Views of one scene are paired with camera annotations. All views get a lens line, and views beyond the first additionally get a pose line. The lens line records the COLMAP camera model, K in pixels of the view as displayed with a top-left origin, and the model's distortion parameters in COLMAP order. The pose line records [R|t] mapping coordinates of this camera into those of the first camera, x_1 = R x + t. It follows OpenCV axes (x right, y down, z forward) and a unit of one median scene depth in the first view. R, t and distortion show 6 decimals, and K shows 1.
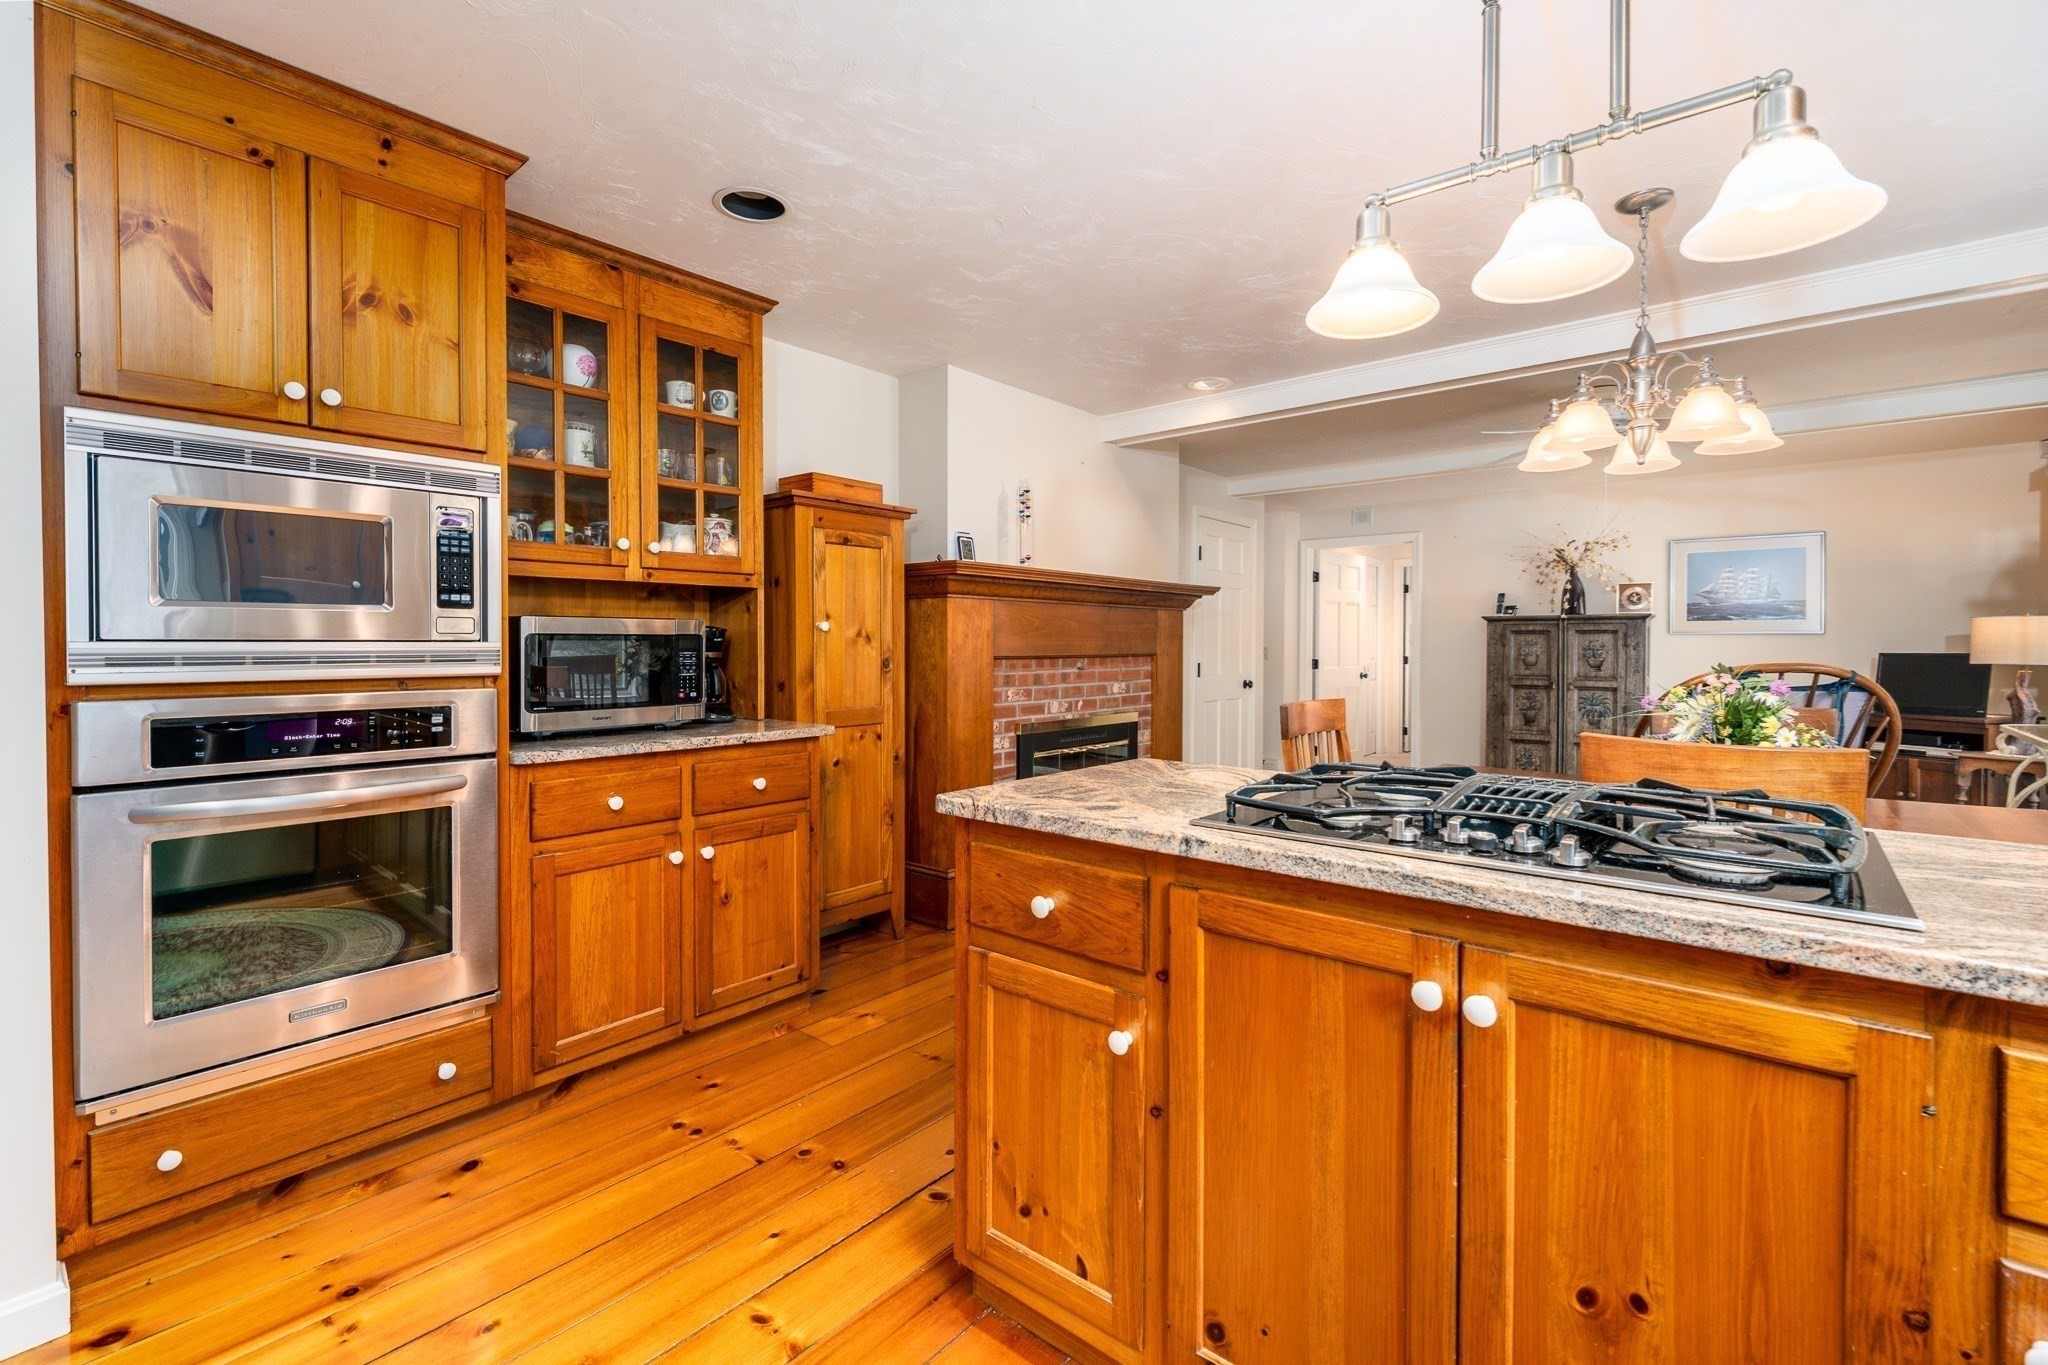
lens RADIAL K [[895.0, 0, 1016.7], [0, 895.0, 662.6], [0, 0, 1]] dist [0.000477, 0.000013]
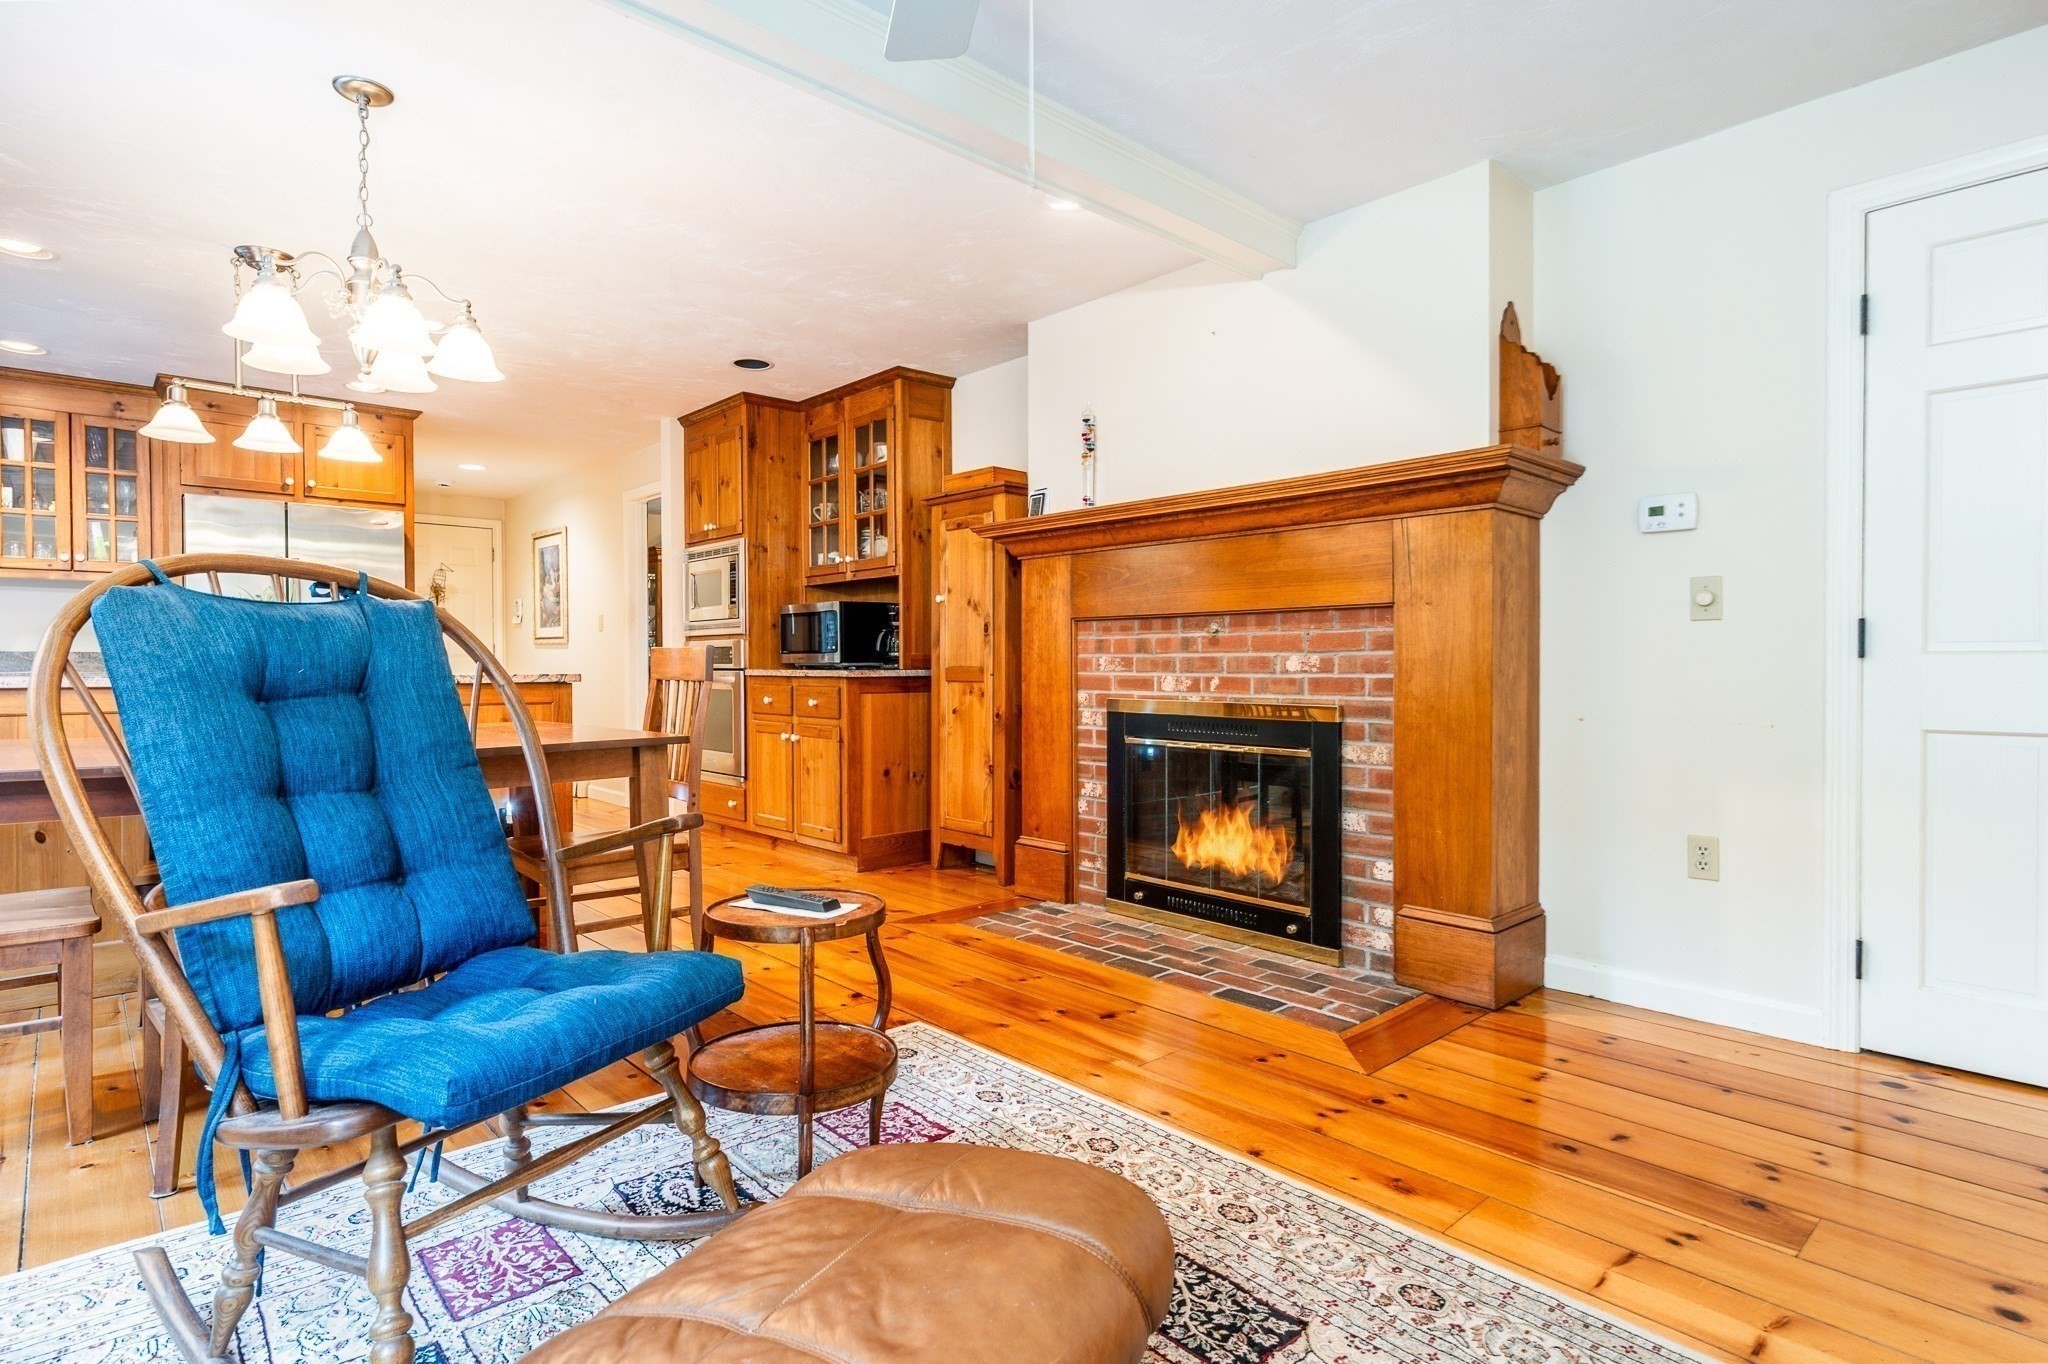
lens RADIAL K [[1041.4, 0, 1024.0], [0, 1041.4, 682.0], [0, 0, 1]] dist [0.000742, 0.000024]
pose [[-0.125128, 0.020113, -0.991937, 0.656915], [-0.015786, 0.999628, 0.022260, 0.022221], [0.992015, 0.018444, -0.124764, 0.704319]]
